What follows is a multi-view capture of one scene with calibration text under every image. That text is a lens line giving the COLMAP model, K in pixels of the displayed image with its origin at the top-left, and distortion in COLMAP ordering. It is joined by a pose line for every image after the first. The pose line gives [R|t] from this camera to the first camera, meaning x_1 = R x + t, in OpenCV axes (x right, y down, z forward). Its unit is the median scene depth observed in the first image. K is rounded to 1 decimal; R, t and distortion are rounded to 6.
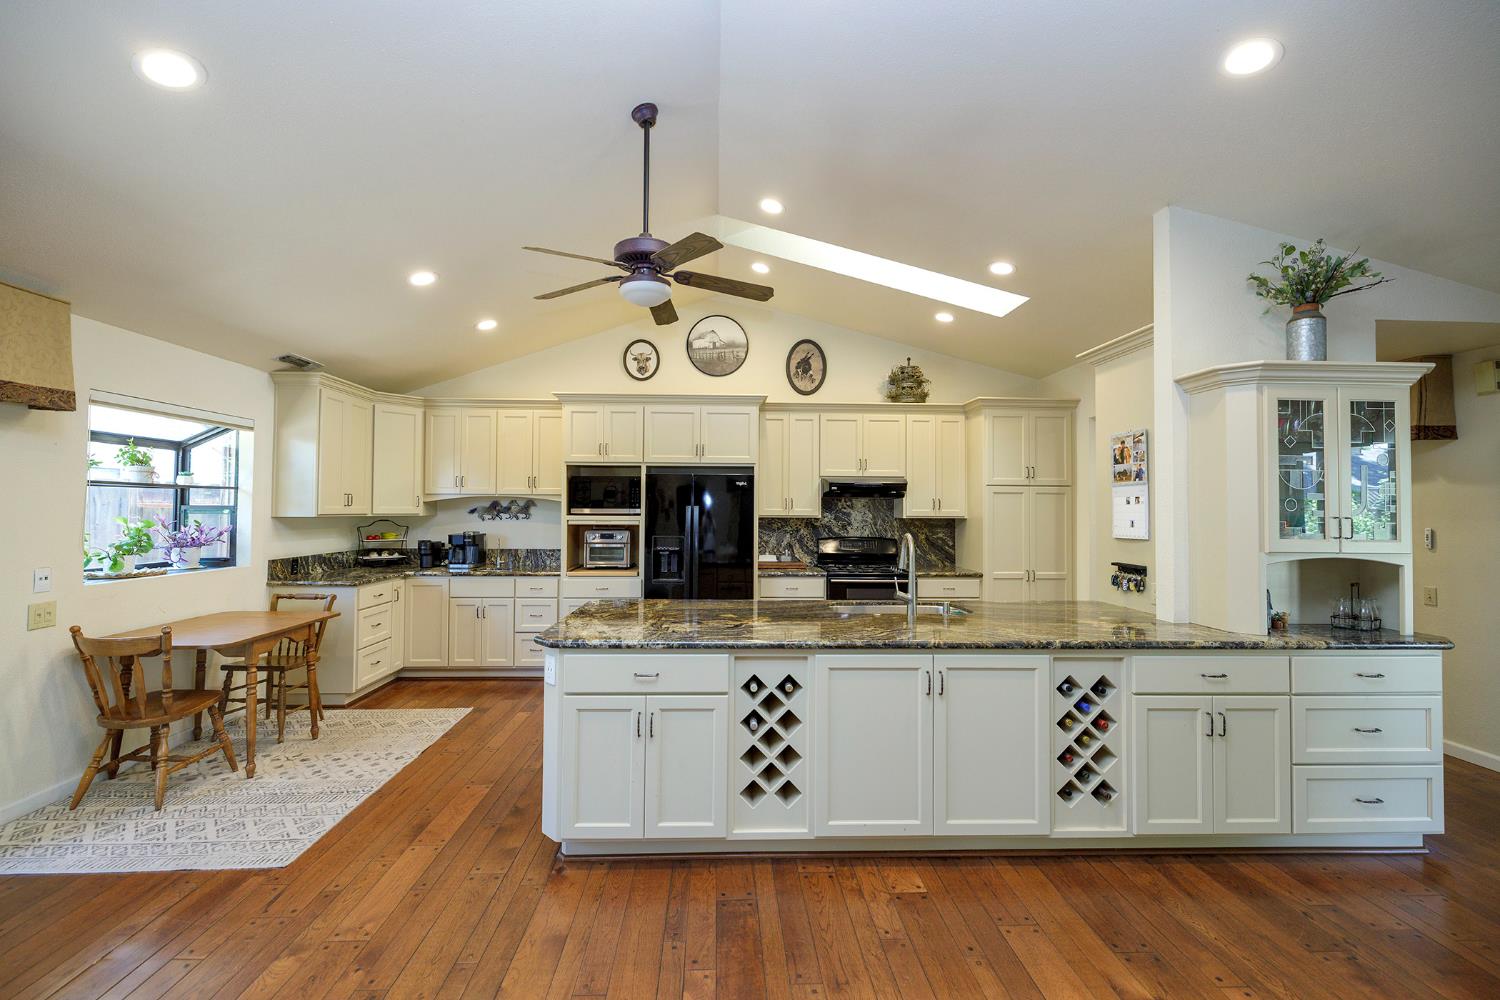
lens RADIAL K [[628.6, 0, 742.9], [0, 628.6, 493.5], [0, 0, 1]] dist [0.001402, -0.000736]
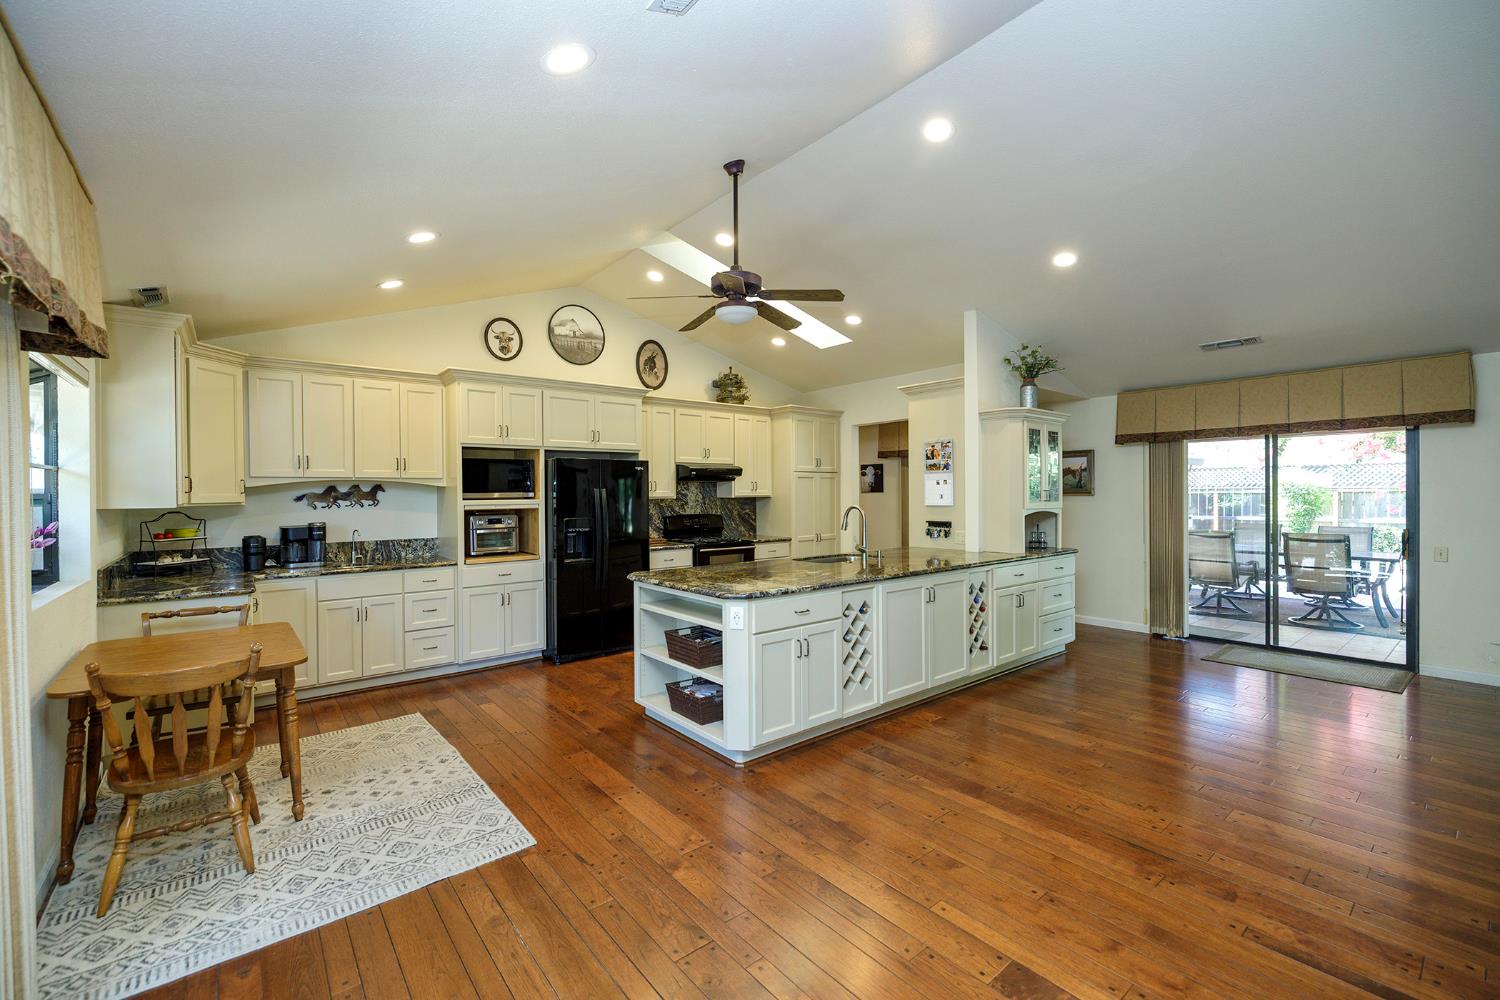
lens RADIAL K [[628.6, 0, 743.5], [0, 628.6, 494.7], [0, 0, 1]] dist [0.001402, -0.000736]
pose [[0.800188, -0.014430, 0.599576, -0.600905], [-0.001980, 0.999641, 0.026702, 0.000630], [-0.599746, -0.022554, 0.799873, -0.001355]]
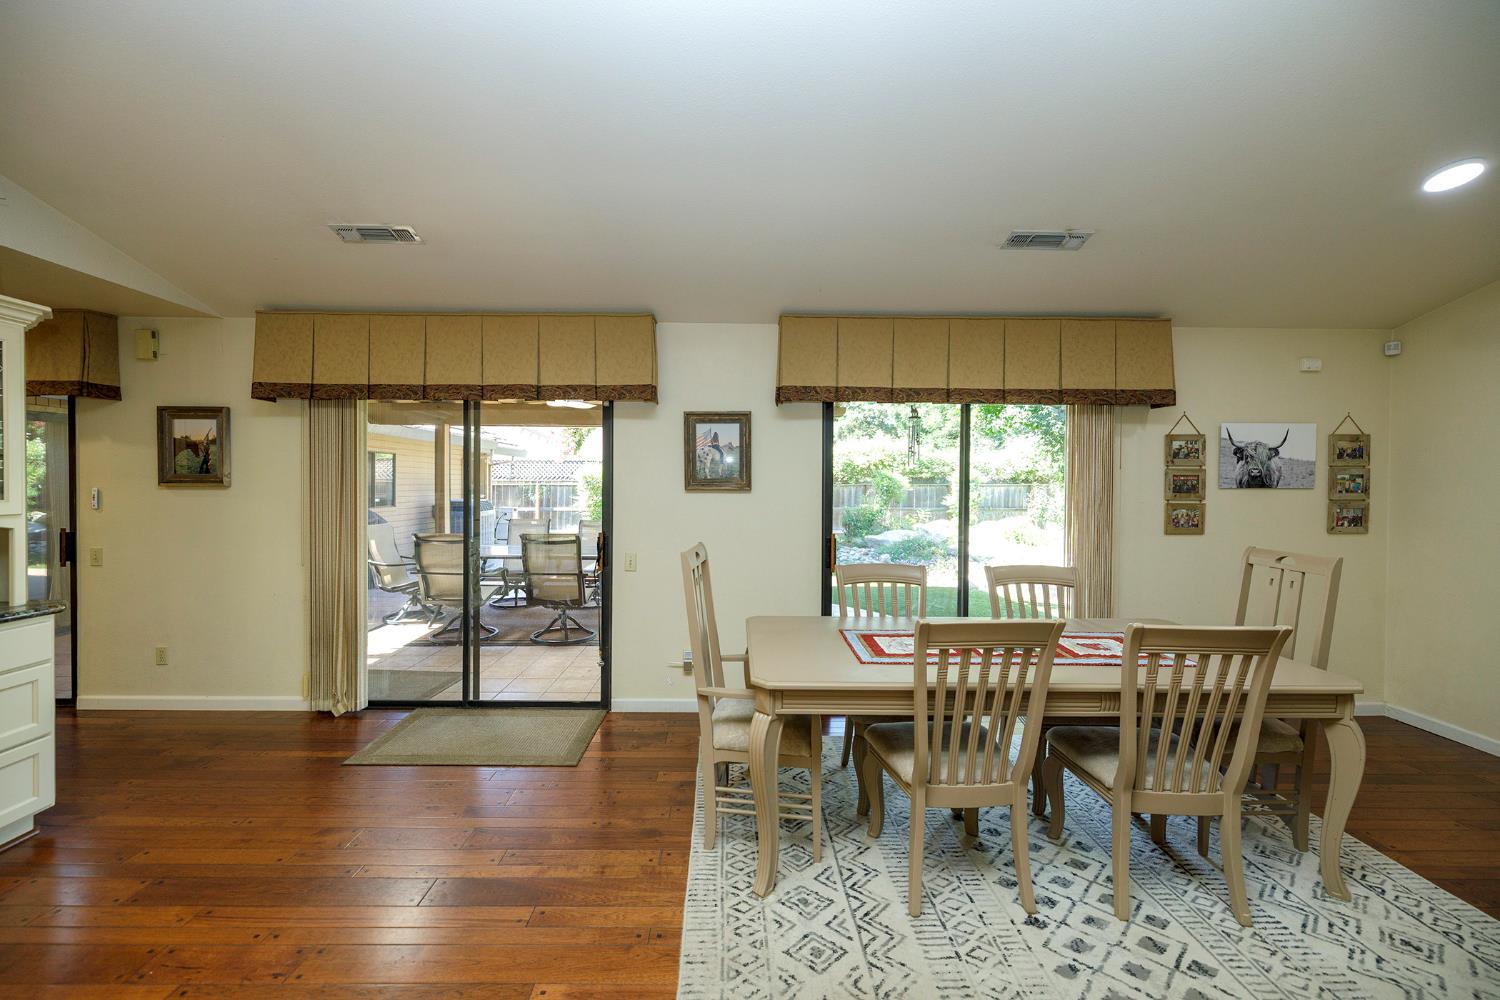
lens RADIAL K [[628.6, 0, 740.3], [0, 628.6, 494.3], [0, 0, 1]] dist [0.001402, -0.000736]
pose [[0.033123, -0.023463, 0.999176, 0.130521], [-0.032861, 0.999158, 0.024552, 0.007158], [-0.998911, -0.033647, 0.032324, -0.036307]]
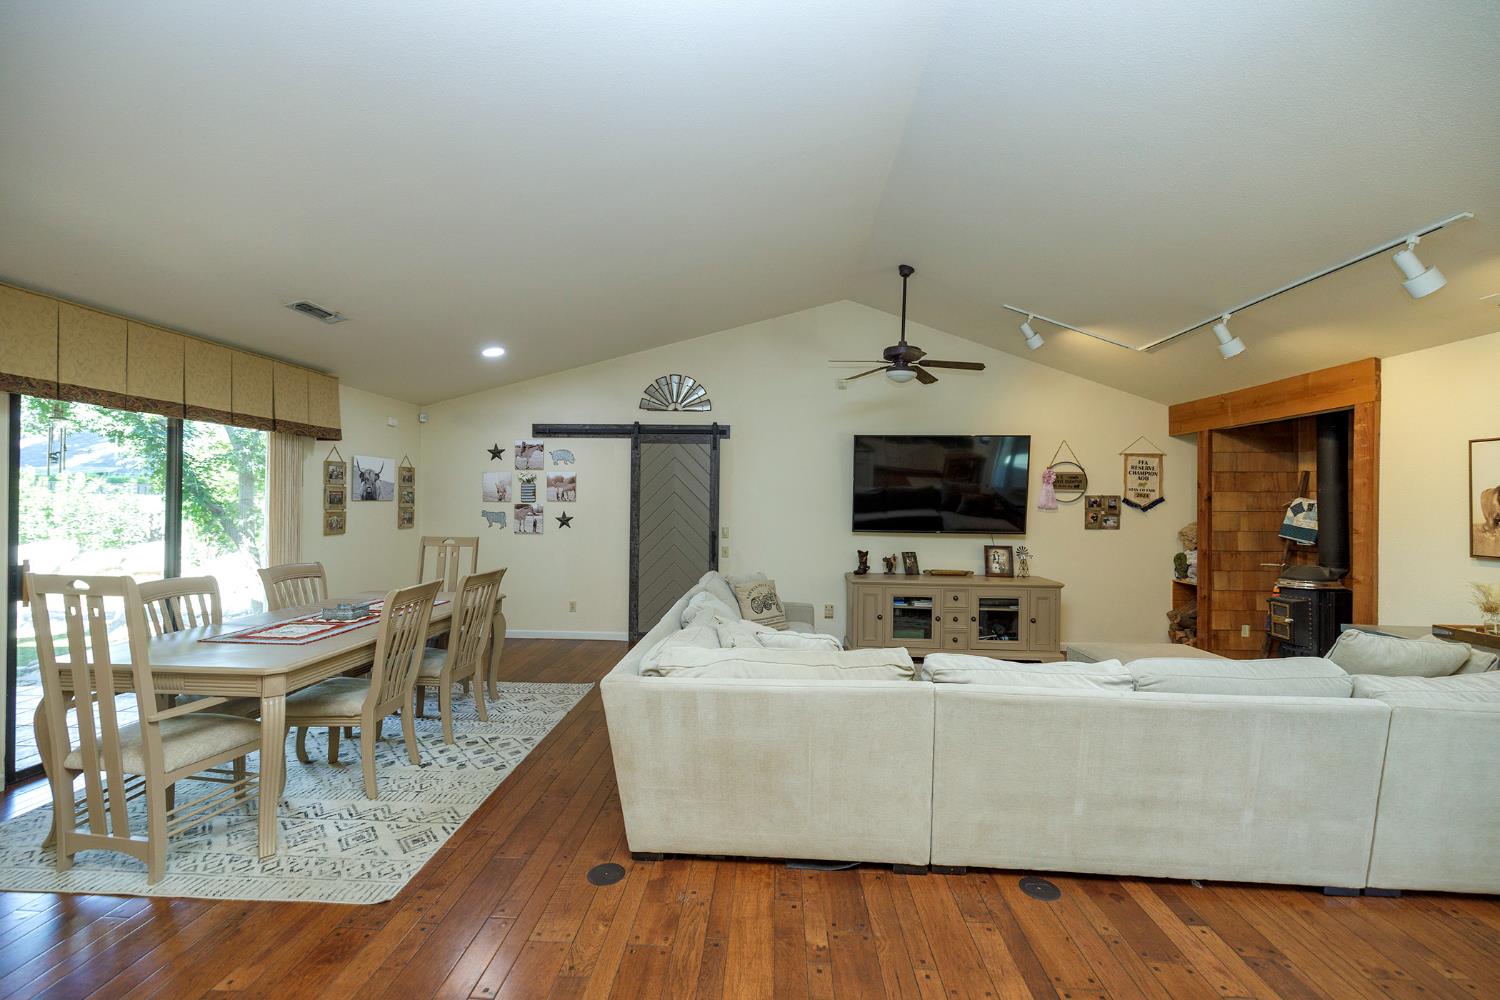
lens RADIAL K [[628.6, 0, 742.2], [0, 628.6, 500.5], [0, 0, 1]] dist [0.001402, -0.000736]
pose [[-0.995041, -0.017596, 0.097901, 0.137842], [-0.020324, 0.999431, -0.026934, 0.015900], [-0.097371, -0.028790, -0.994832, 0.472314]]
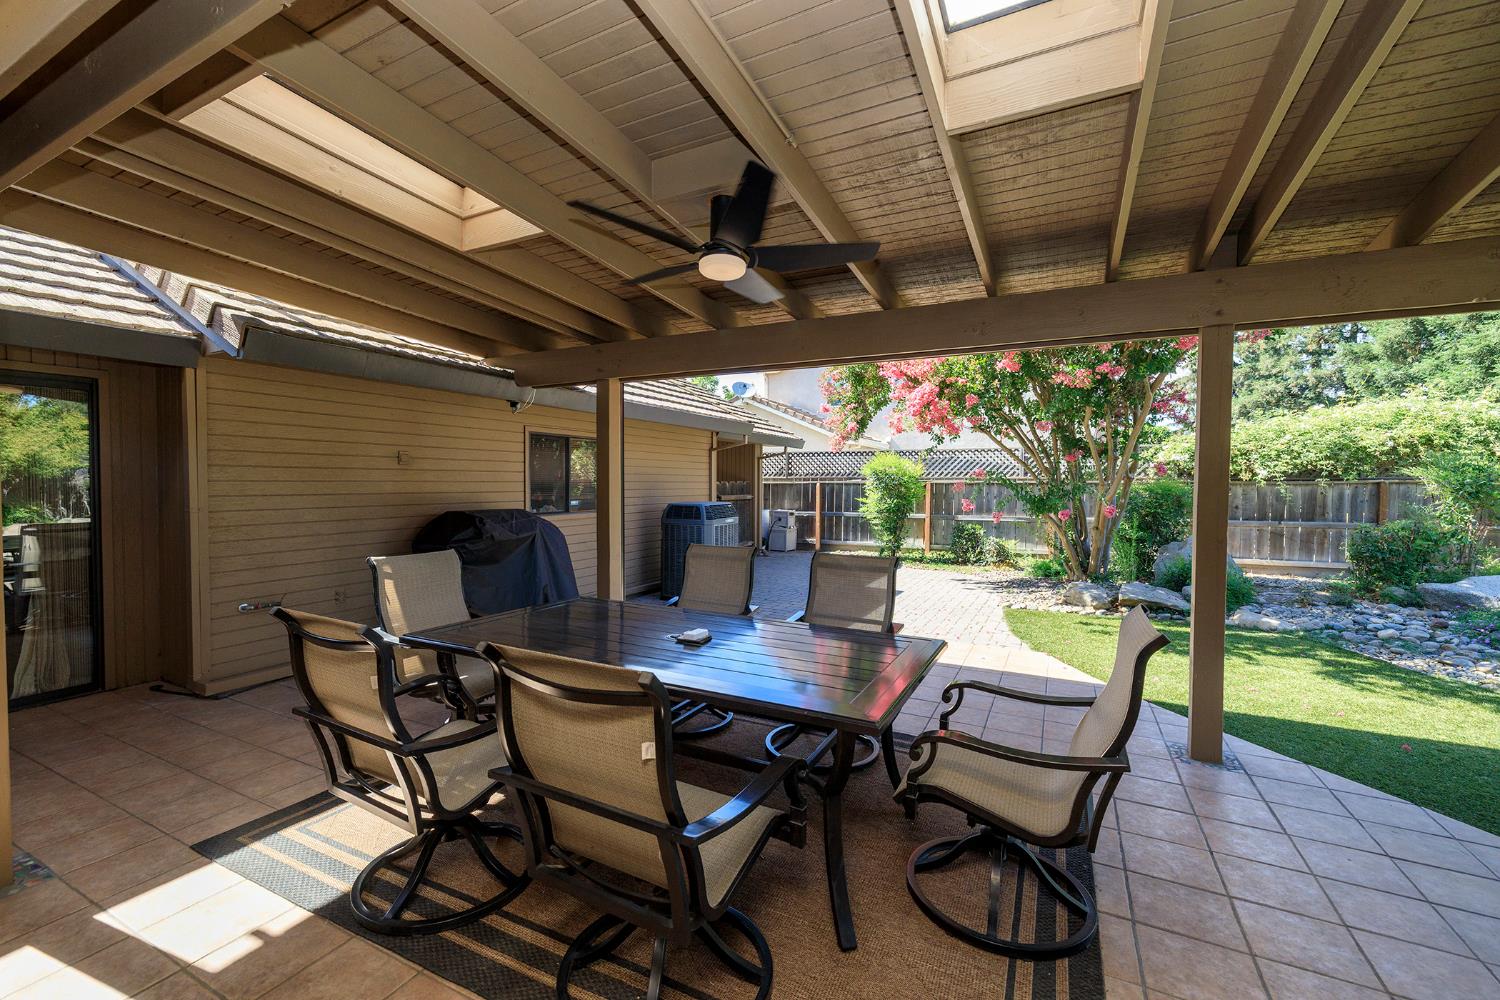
lens RADIAL K [[628.6, 0, 739.0], [0, 628.6, 498.2], [0, 0, 1]] dist [0.001402, -0.000736]
pose [[0.498701, -0.027678, 0.866332, 1.037145], [-0.025176, 0.998606, 0.046396, 0.025151], [-0.866409, -0.044948, 0.497309, 0.131152]]
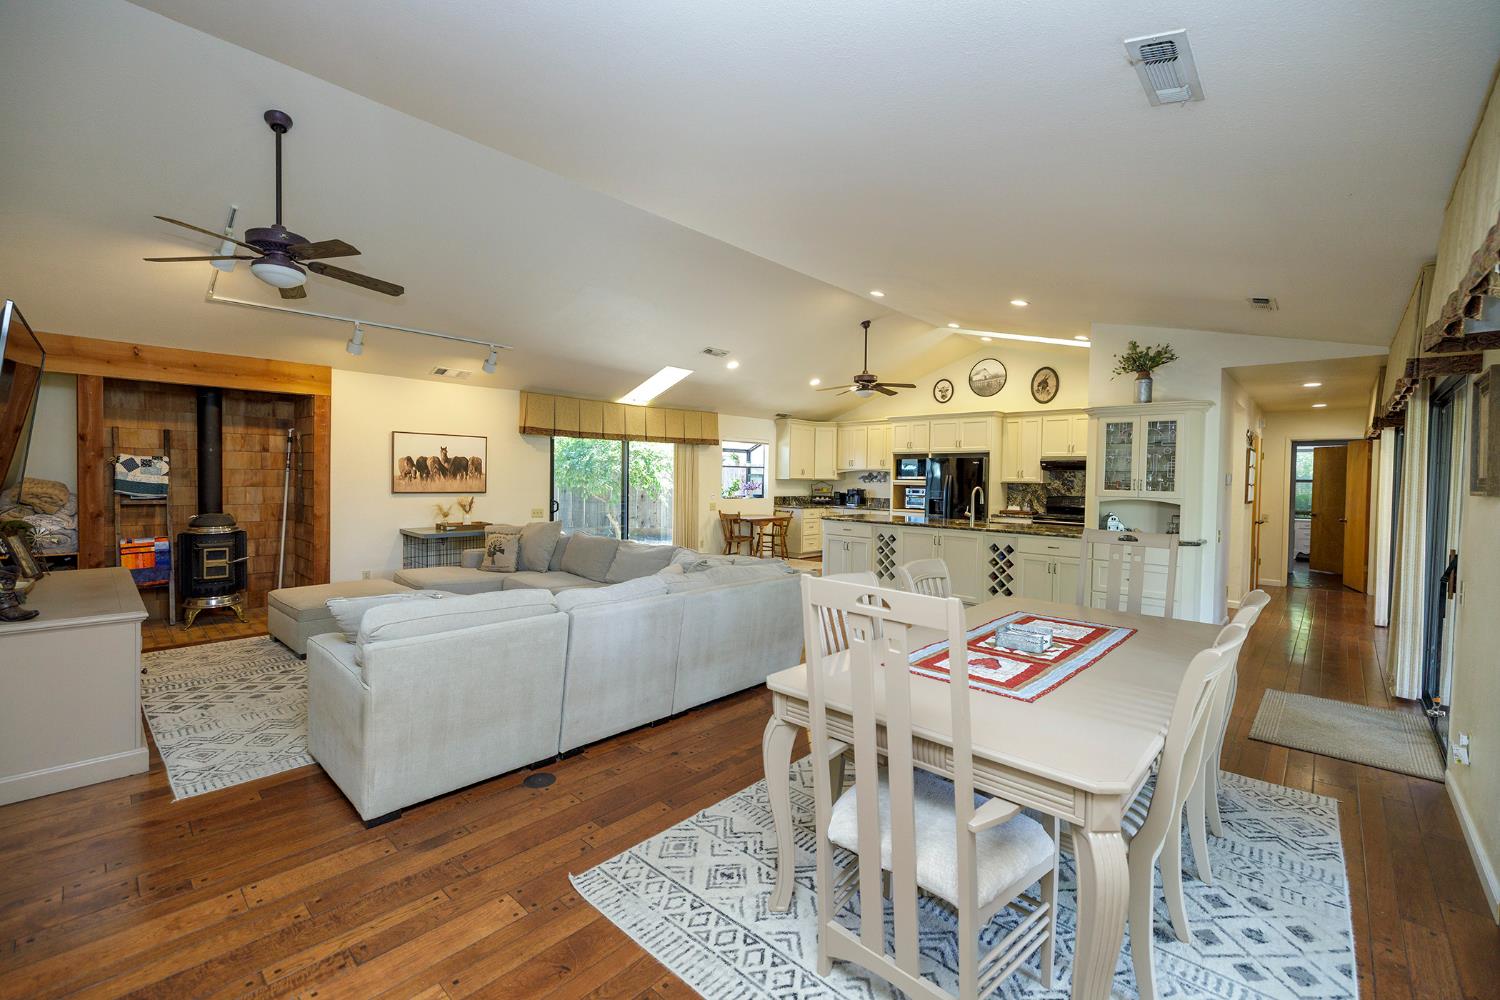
lens RADIAL K [[628.6, 0, 742.3], [0, 628.6, 488.2], [0, 0, 1]] dist [0.001402, -0.000736]
pose [[0.700762, 0.017310, -0.713185, 0.920171], [0.007478, 0.999472, 0.031606, -0.004994], [0.713355, -0.027481, 0.700263, -0.818808]]
